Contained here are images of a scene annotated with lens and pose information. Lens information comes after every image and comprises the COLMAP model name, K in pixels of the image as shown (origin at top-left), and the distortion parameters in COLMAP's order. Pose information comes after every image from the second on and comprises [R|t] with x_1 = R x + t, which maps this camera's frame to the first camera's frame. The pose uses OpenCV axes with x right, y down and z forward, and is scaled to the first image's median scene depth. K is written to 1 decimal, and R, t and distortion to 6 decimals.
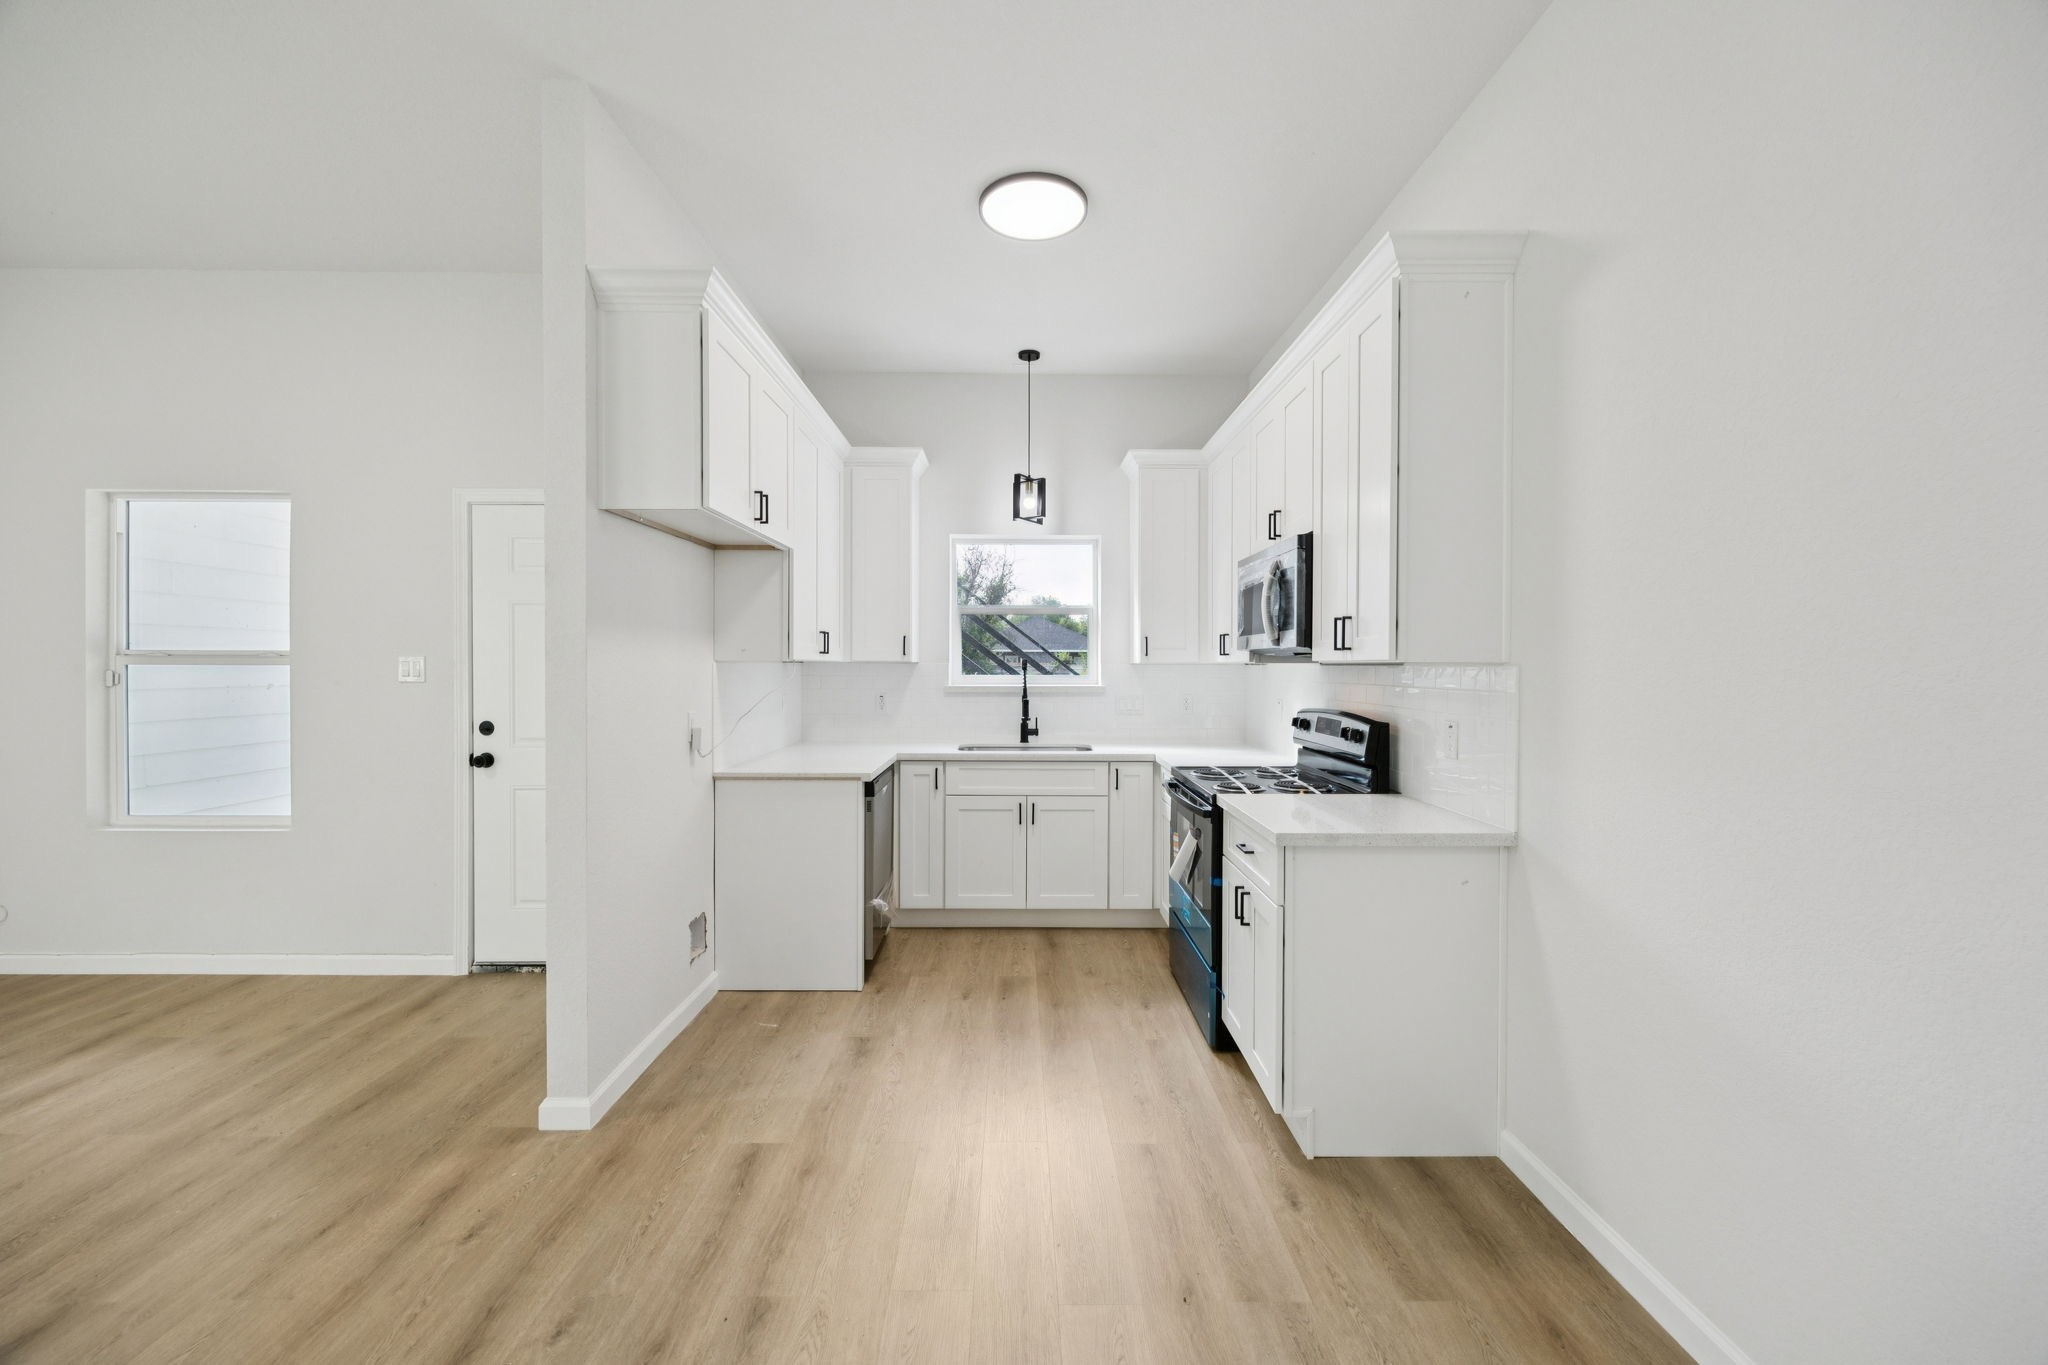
lens RADIAL K [[805.6, 0, 1020.4], [0, 805.6, 670.6], [0, 0, 1]] dist [0.003714, 0.000085]
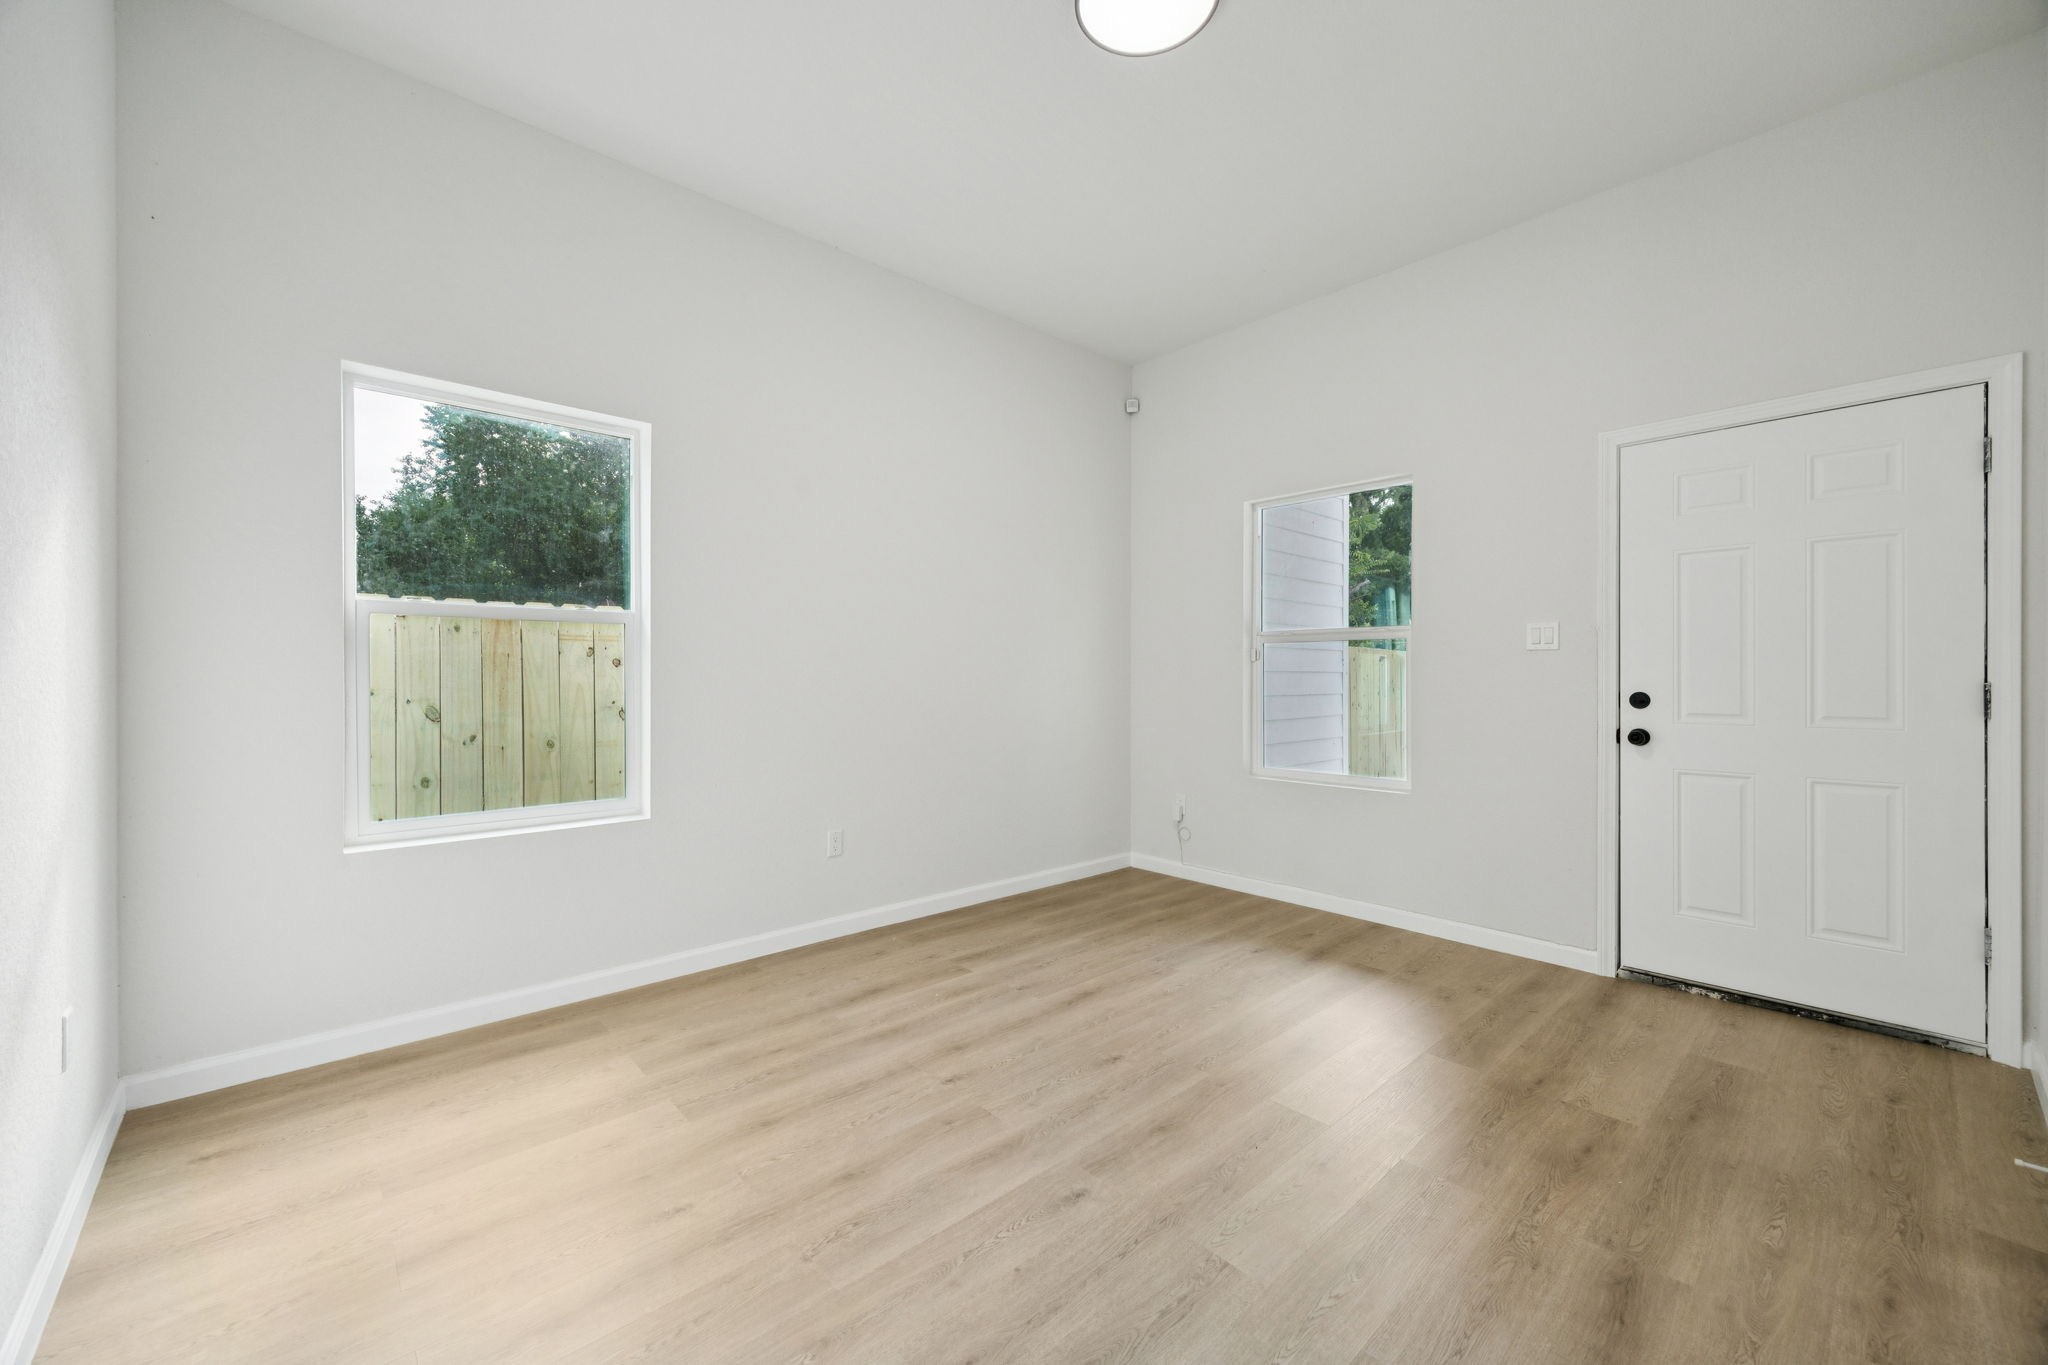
lens RADIAL K [[801.8, 0, 1021.5], [0, 801.8, 678.7], [0, 0, 1]] dist [0.001185, 0.000057]
pose [[0.666971, -0.001877, -0.745081, -0.477698], [-0.005138, 0.999961, -0.007119, 0.059901], [0.745066, 0.008577, 0.666936, -0.076778]]
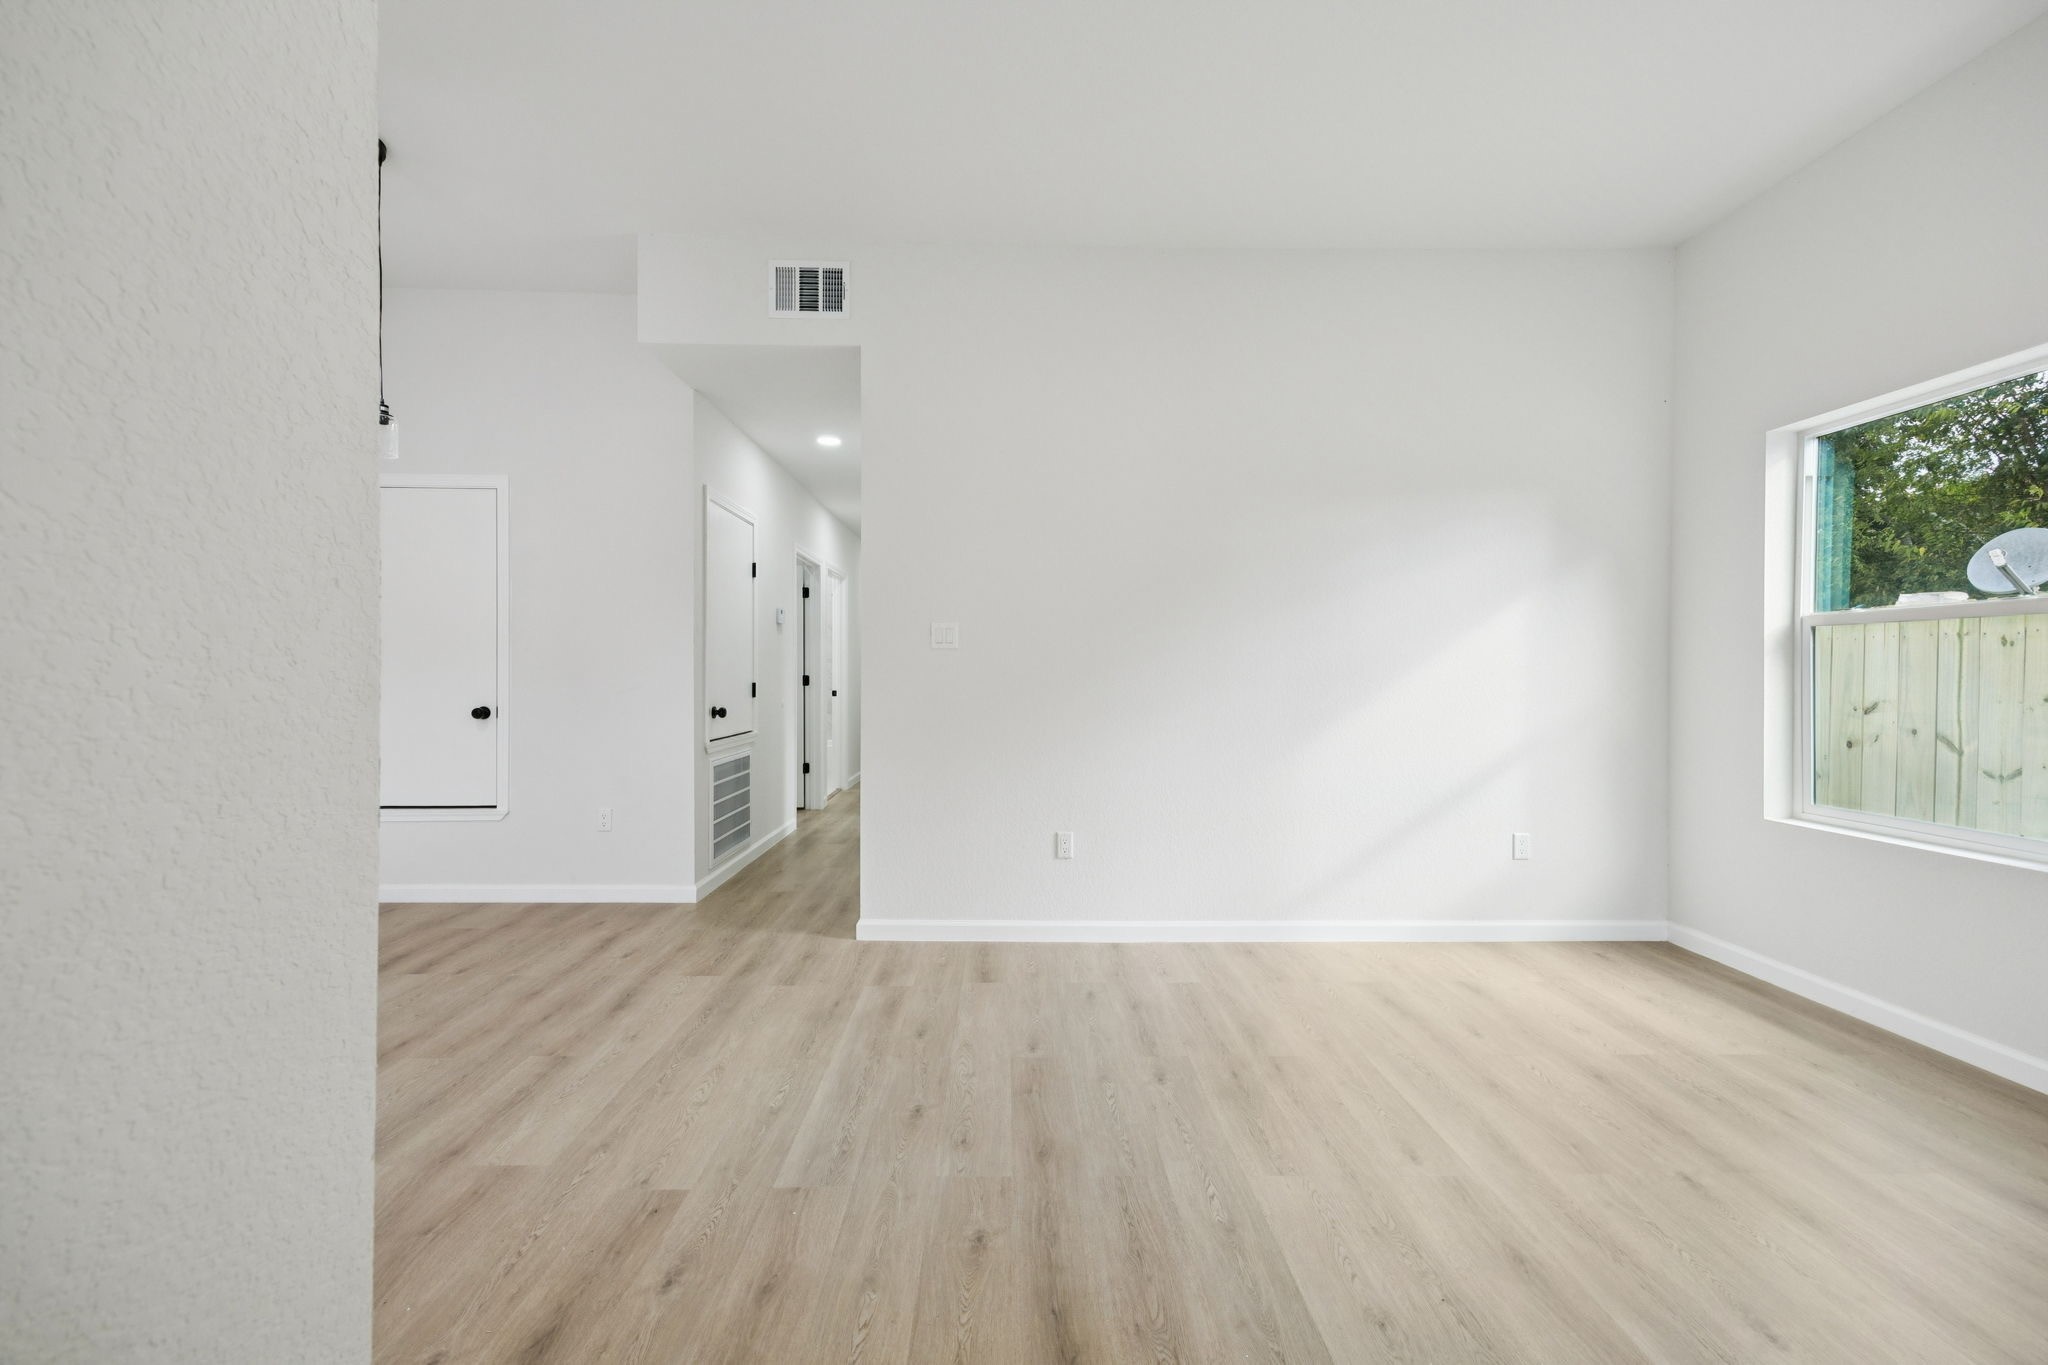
lens RADIAL K [[830.4, 0, 1020.4], [0, 830.4, 680.9], [0, 0, 1]] dist [0.013567, 0.000016]
pose [[-0.999927, -0.009532, -0.007389, -0.558262], [-0.009654, 0.999813, 0.016768, 0.048797], [0.007228, 0.016839, -0.999832, 0.890237]]
